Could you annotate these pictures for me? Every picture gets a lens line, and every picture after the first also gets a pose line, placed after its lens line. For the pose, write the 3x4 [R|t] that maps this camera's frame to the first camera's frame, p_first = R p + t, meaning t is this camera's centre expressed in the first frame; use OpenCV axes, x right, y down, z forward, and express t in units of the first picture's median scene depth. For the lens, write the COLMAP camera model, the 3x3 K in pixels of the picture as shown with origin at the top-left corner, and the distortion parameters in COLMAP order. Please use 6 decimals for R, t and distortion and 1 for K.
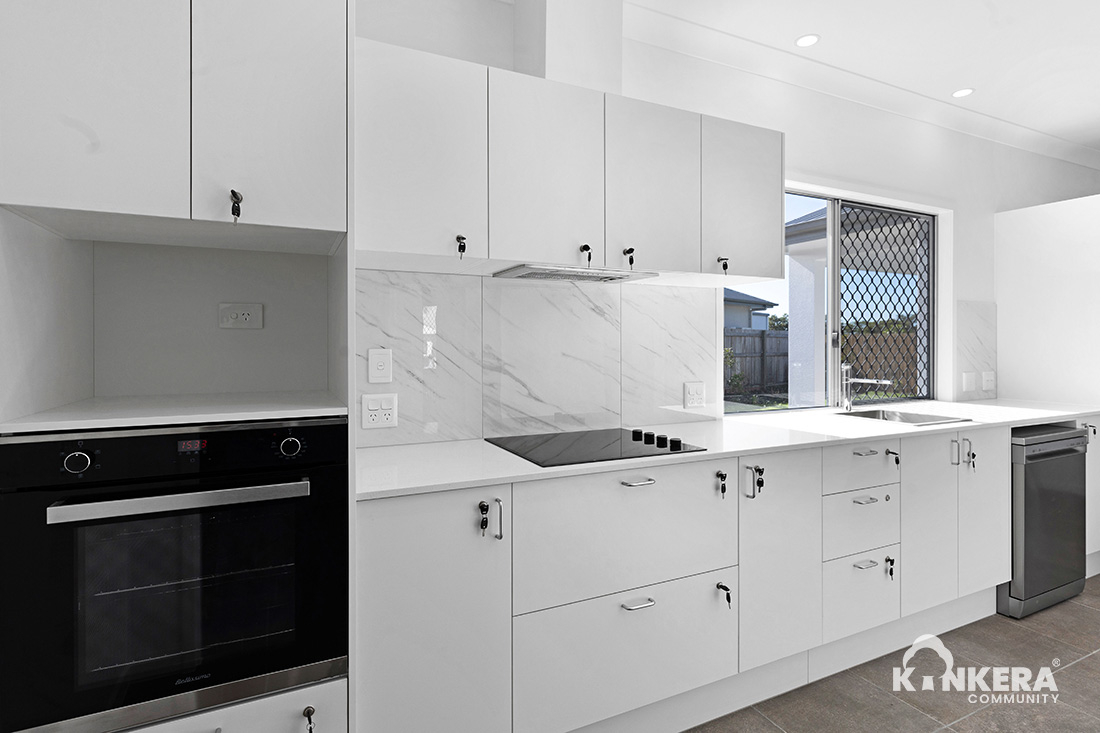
lens RADIAL K [[551.9, 0, 549.0], [0, 551.9, 343.8], [0, 0, 1]] dist [-0.004903, -0.001630]
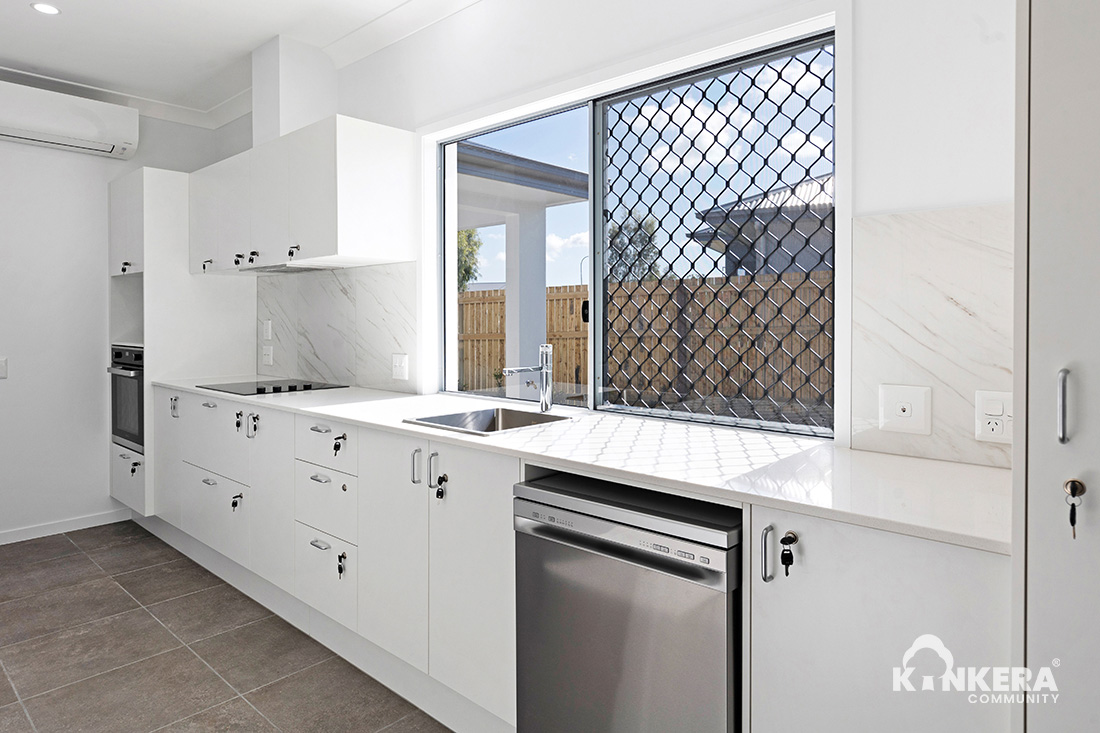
lens RADIAL K [[674.2, 0, 523.2], [0, 674.2, 319.1], [0, 0, 1]] dist [-0.001095, -0.000505]
pose [[0.342208, -0.000545, -0.939624, 2.002248], [-0.003142, 0.999994, -0.001724, 0.006386], [0.939619, 0.003542, 0.342204, 1.025445]]
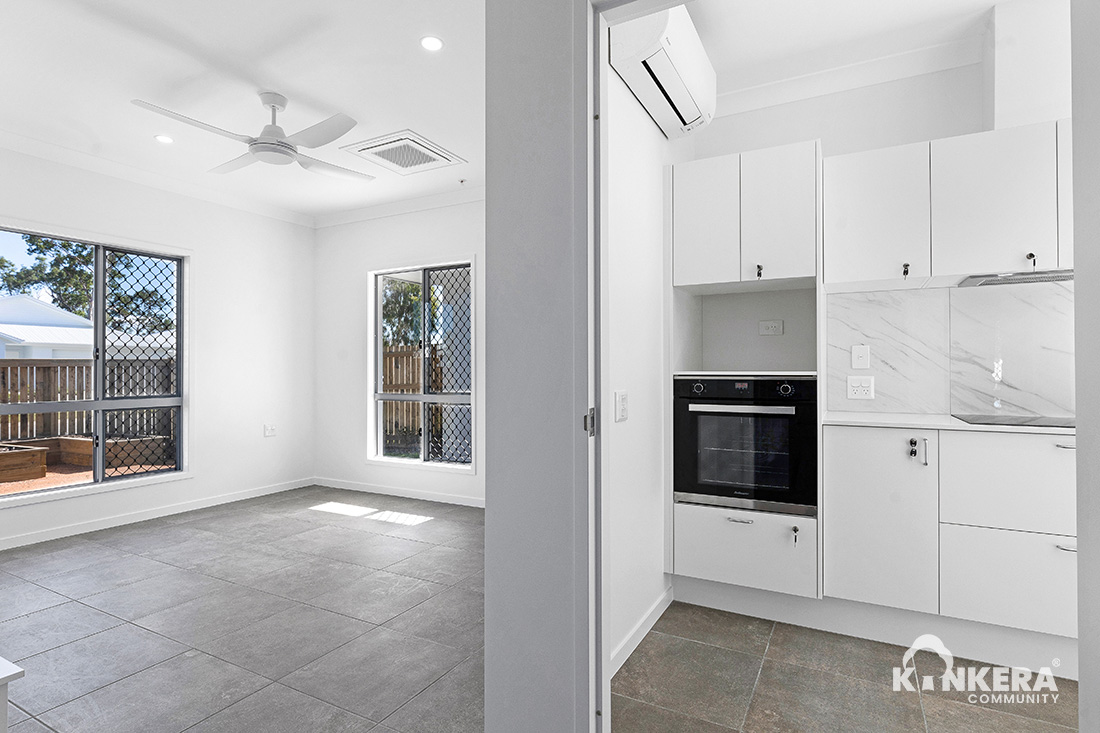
lens RADIAL K [[573.1, 0, 521.5], [0, 573.1, 363.2], [0, 0, 1]] dist [-0.002222, -0.001543]
pose [[0.562286, -0.006974, -0.826913, 0.449748], [-0.003486, 0.999936, -0.010804, 0.076907], [0.826935, 0.008958, 0.562226, -0.605218]]
